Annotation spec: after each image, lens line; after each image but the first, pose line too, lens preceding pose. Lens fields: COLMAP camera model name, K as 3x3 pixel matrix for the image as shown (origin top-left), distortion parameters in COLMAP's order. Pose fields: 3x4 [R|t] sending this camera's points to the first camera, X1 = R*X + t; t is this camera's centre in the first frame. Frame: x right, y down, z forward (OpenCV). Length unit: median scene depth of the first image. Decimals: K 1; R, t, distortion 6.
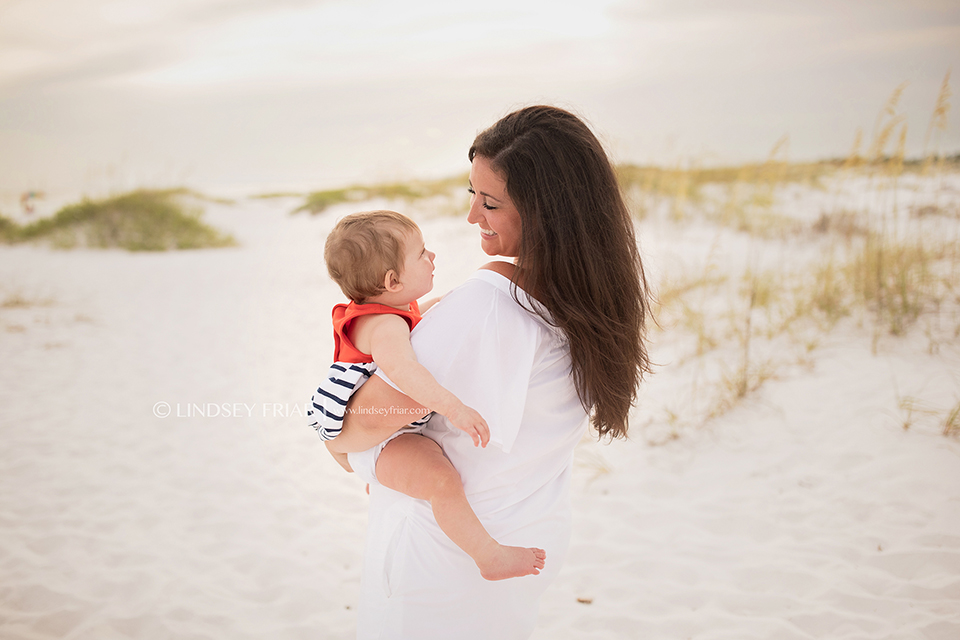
lens RADIAL K [[942.4, 0, 482.9], [0, 942.4, 336.3], [0, 0, 1]] dist [-0.007766, -0.003742]
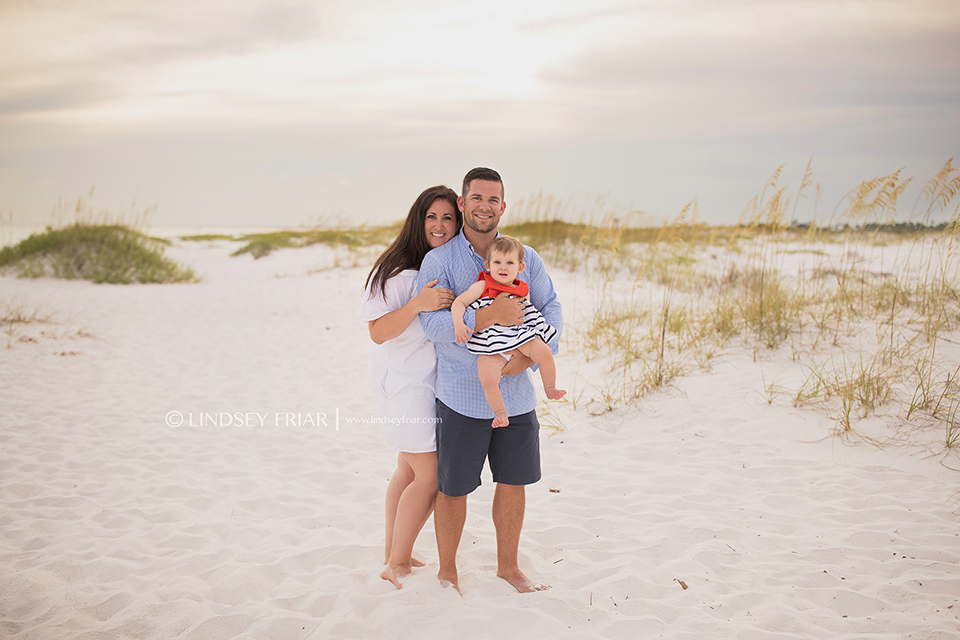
lens RADIAL K [[965.2, 0, 480.0], [0, 965.2, 320.0], [0, 0, 1]] dist [0.009604, 0.004150]
pose [[0.996346, 0.032805, 0.078859, -0.066705], [-0.026774, 0.996721, -0.076354, 0.056594], [-0.081105, 0.073963, 0.993957, -0.262902]]
